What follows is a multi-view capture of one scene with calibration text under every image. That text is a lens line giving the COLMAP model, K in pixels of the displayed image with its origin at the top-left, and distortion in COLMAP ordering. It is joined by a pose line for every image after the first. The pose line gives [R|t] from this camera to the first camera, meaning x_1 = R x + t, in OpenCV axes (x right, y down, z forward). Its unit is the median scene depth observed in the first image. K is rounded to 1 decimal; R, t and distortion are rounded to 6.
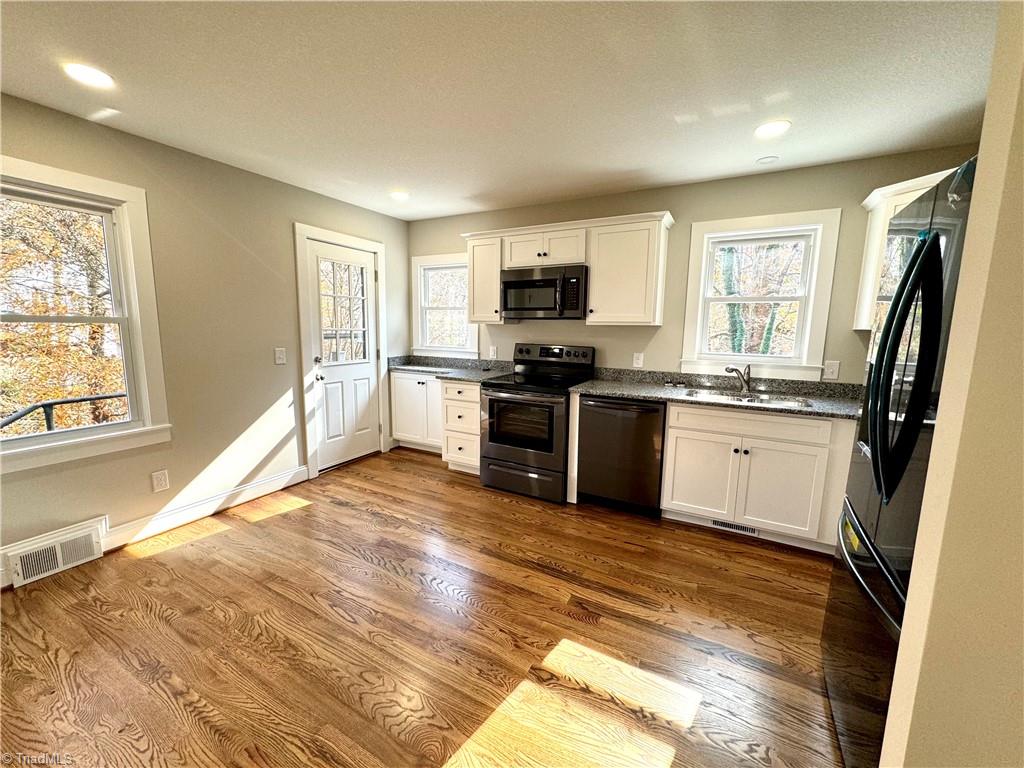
lens RADIAL K [[414.5, 0, 512.1], [0, 414.5, 384.2], [0, 0, 1]] dist [0.000259, 0.001084]
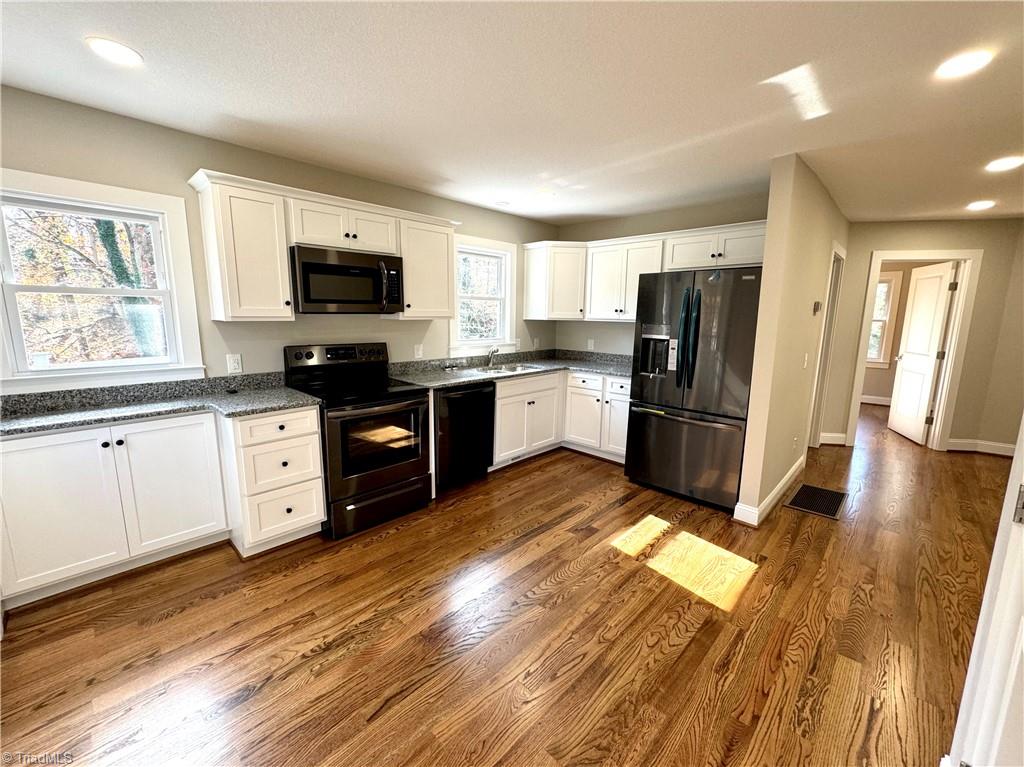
lens RADIAL K [[414.5, 0, 532.7], [0, 414.5, 382.0], [0, 0, 1]] dist [0.000259, 0.001084]
pose [[0.242966, -0.169491, 0.955113, -0.738369], [0.130330, 0.981393, 0.141001, -0.104967], [-0.961240, 0.090221, 0.260535, 0.506083]]
